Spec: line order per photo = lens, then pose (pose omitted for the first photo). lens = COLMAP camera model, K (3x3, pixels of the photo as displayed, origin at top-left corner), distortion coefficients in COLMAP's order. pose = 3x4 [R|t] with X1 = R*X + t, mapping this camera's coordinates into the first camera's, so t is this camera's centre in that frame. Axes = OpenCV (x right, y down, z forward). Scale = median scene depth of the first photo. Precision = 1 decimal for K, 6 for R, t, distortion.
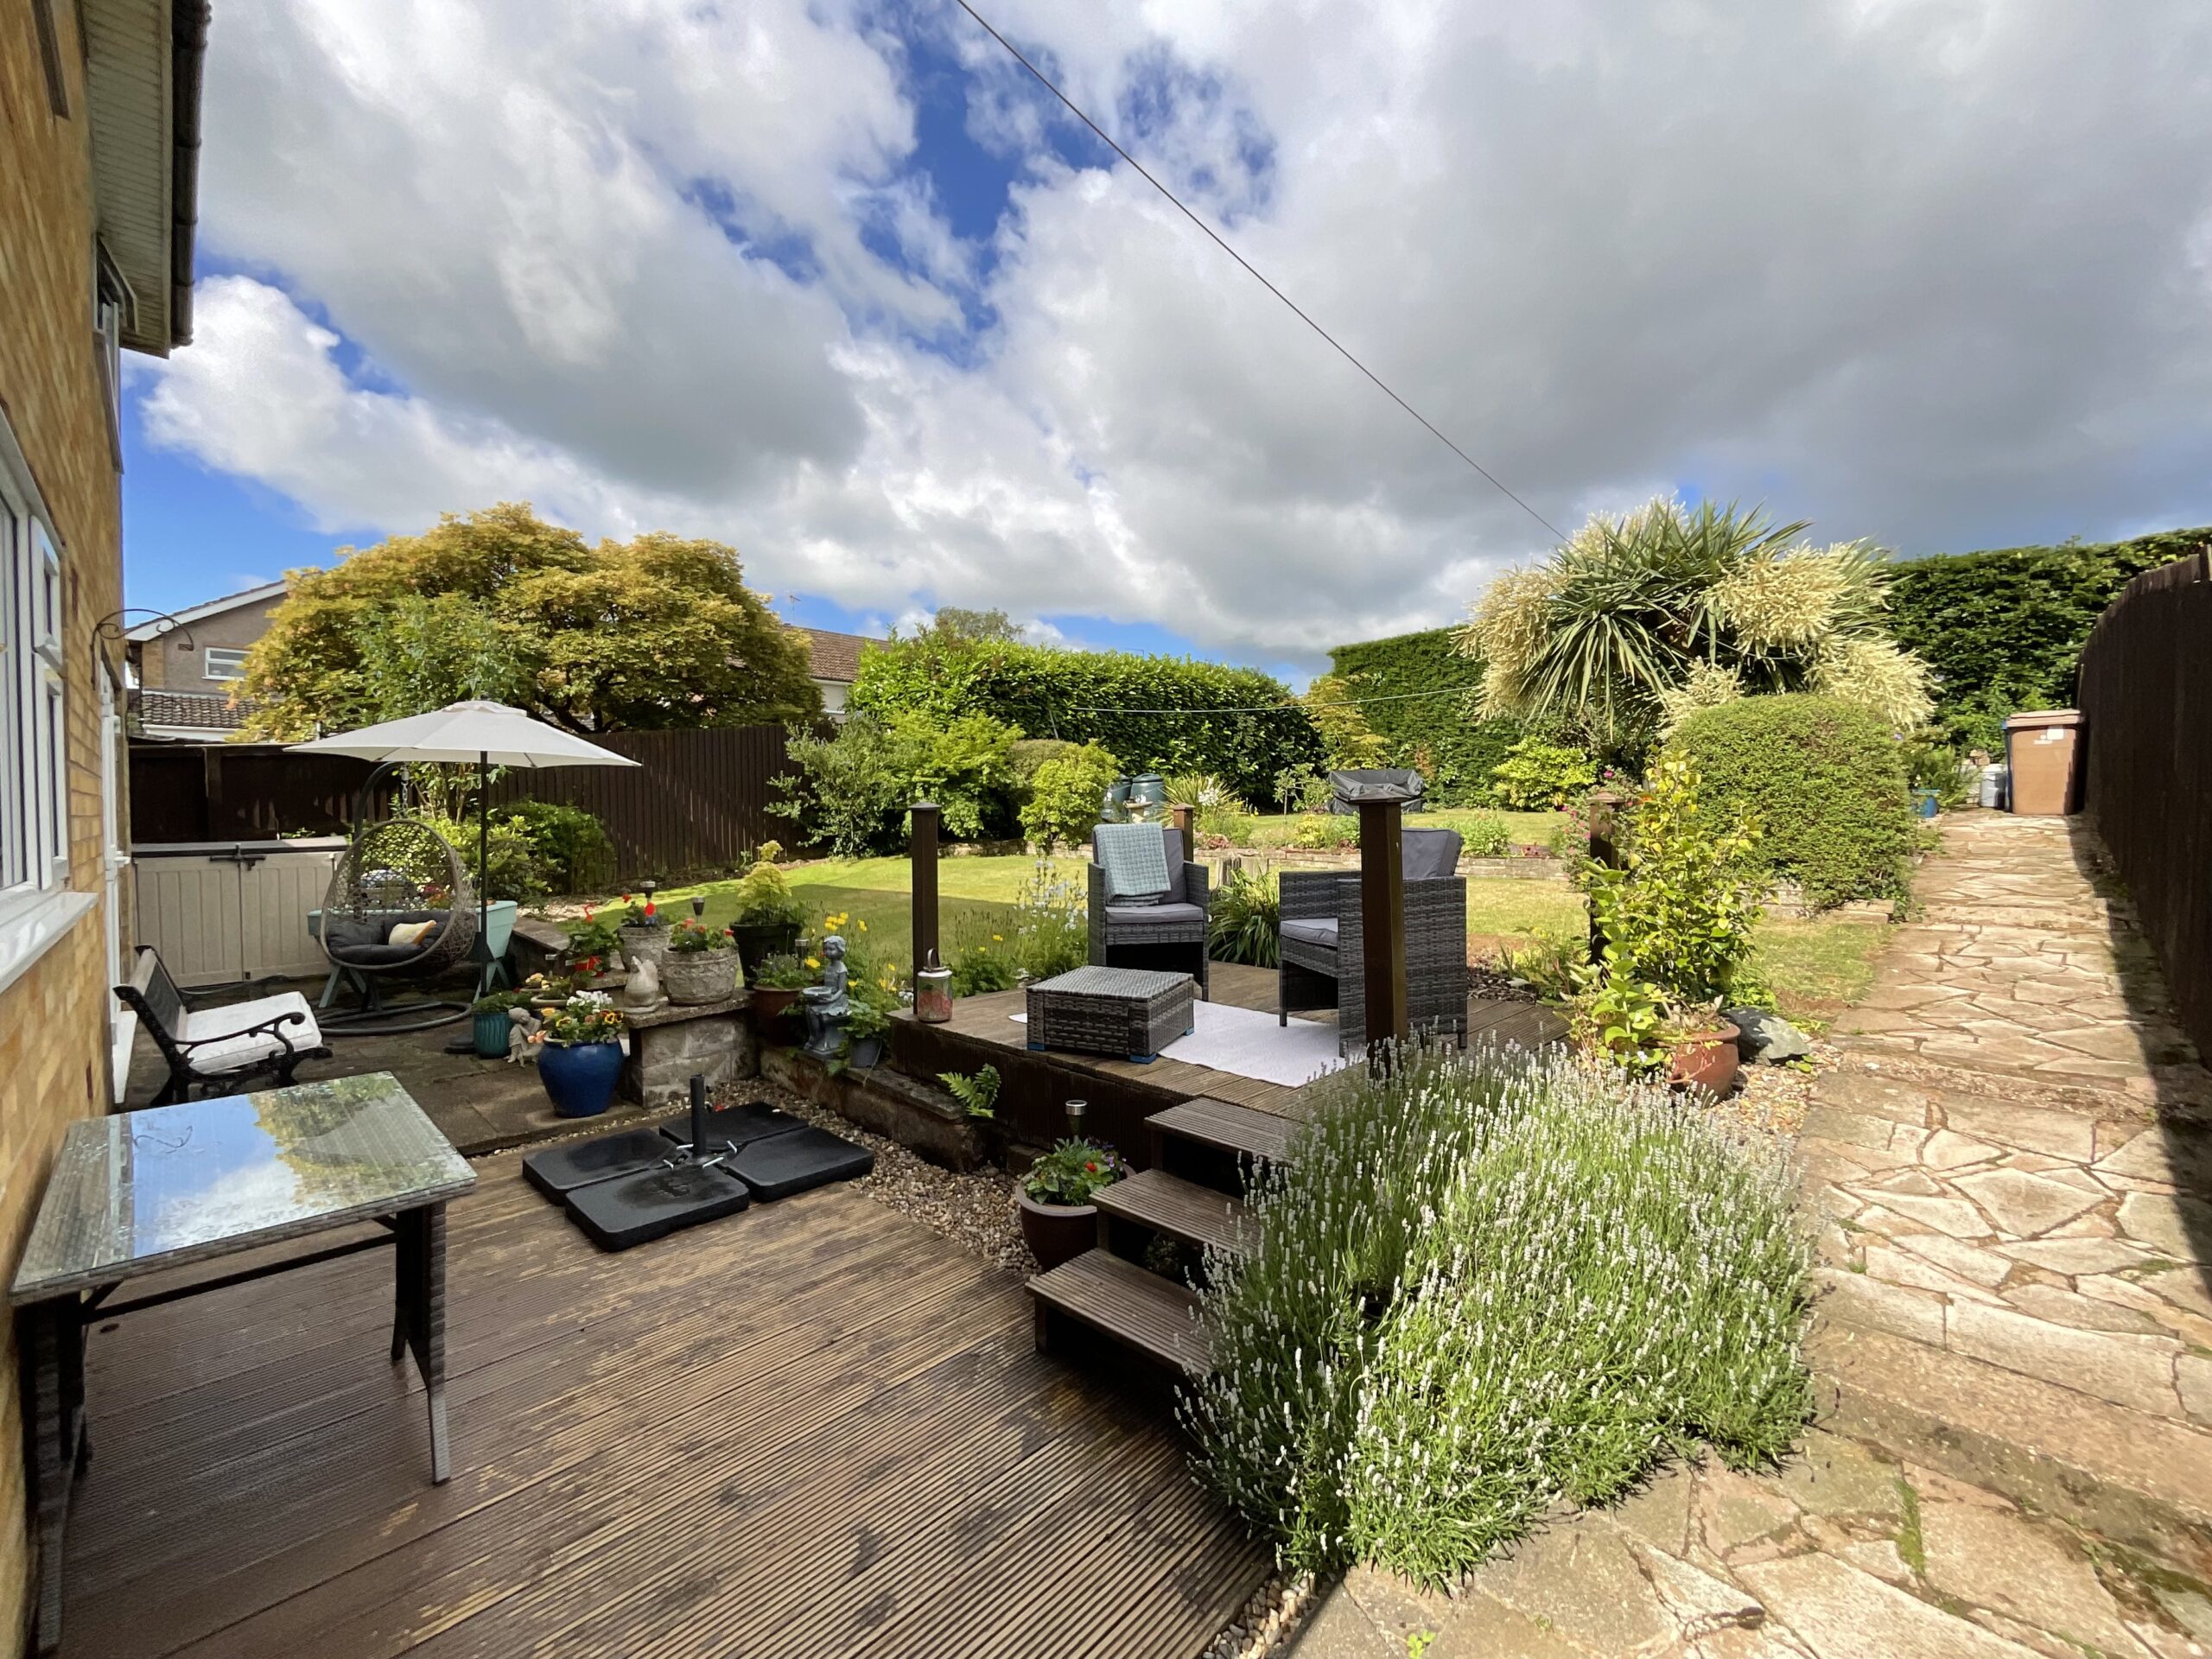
lens RADIAL K [[891.8, 0, 1107.5], [0, 891.8, 828.6], [0, 0, 1]] dist [-0.008551, -0.000300]
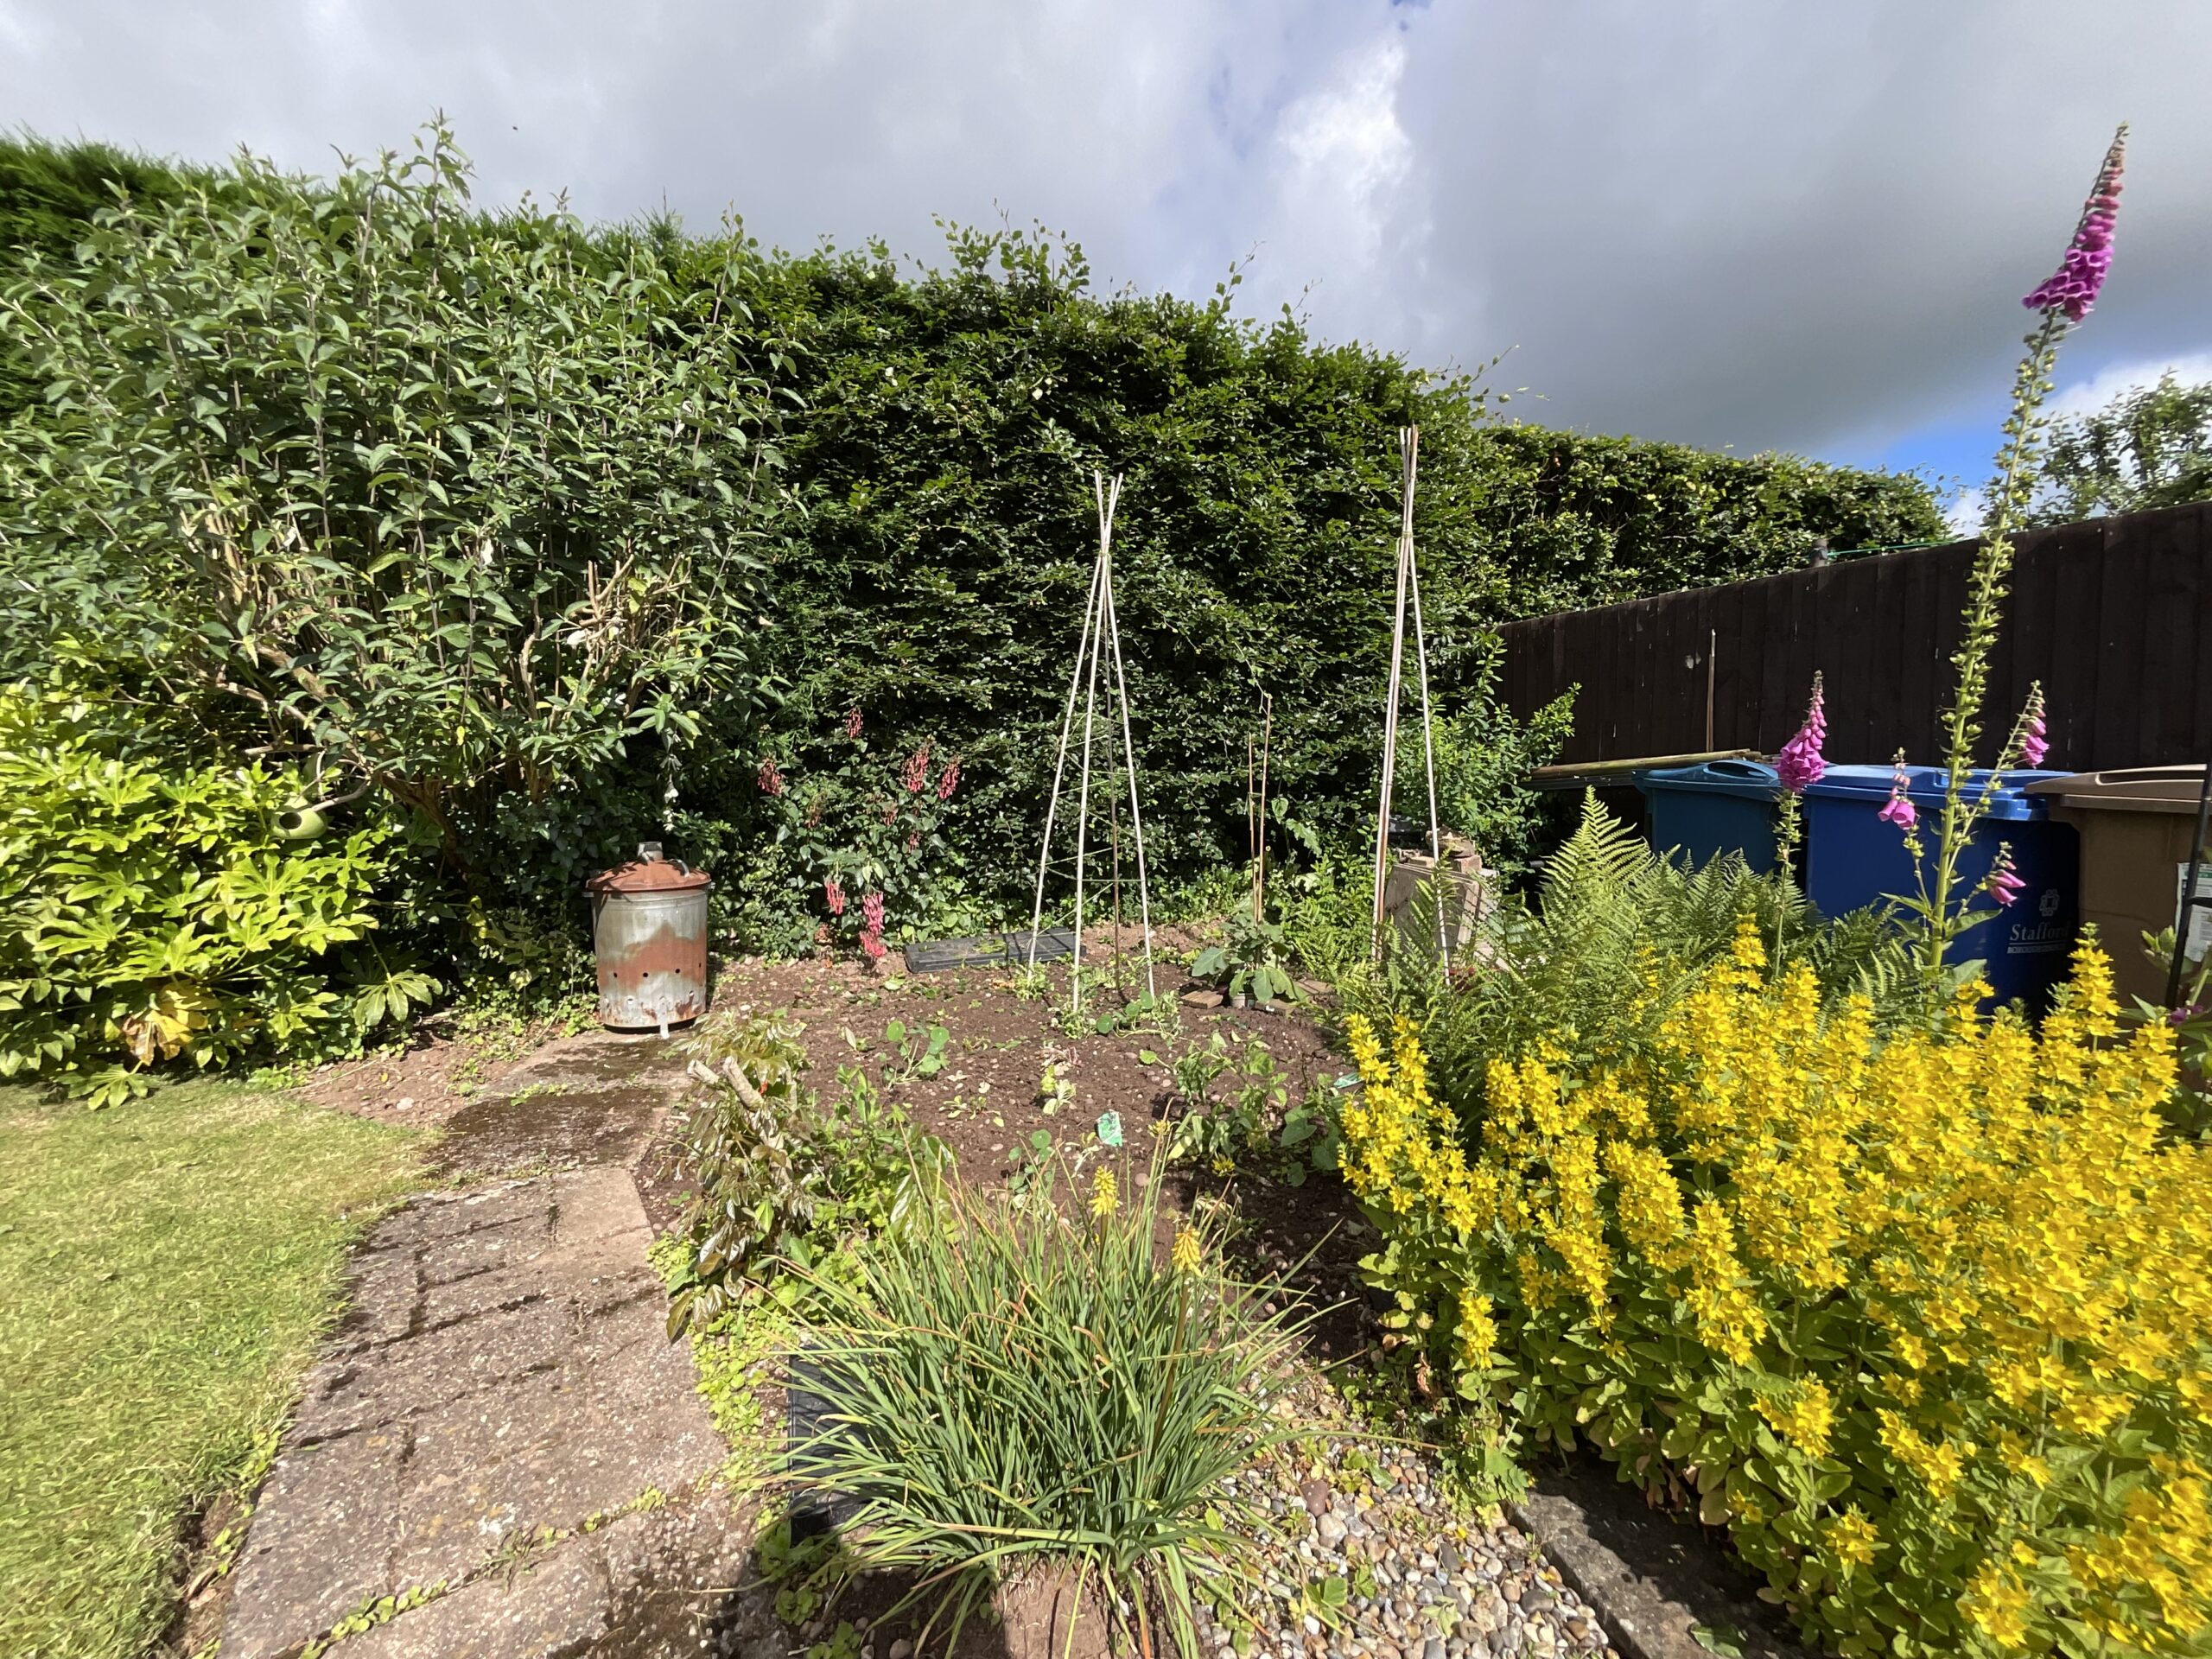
lens RADIAL K [[891.8, 0, 1107.5], [0, 891.8, 828.6], [0, 0, 1]] dist [-0.008551, -0.000300]
pose [[0.491134, -0.028449, 0.870619, 0.490741], [0.013353, 0.999595, 0.025131, -0.087716], [-0.870982, -0.000717, 0.491315, 0.806046]]
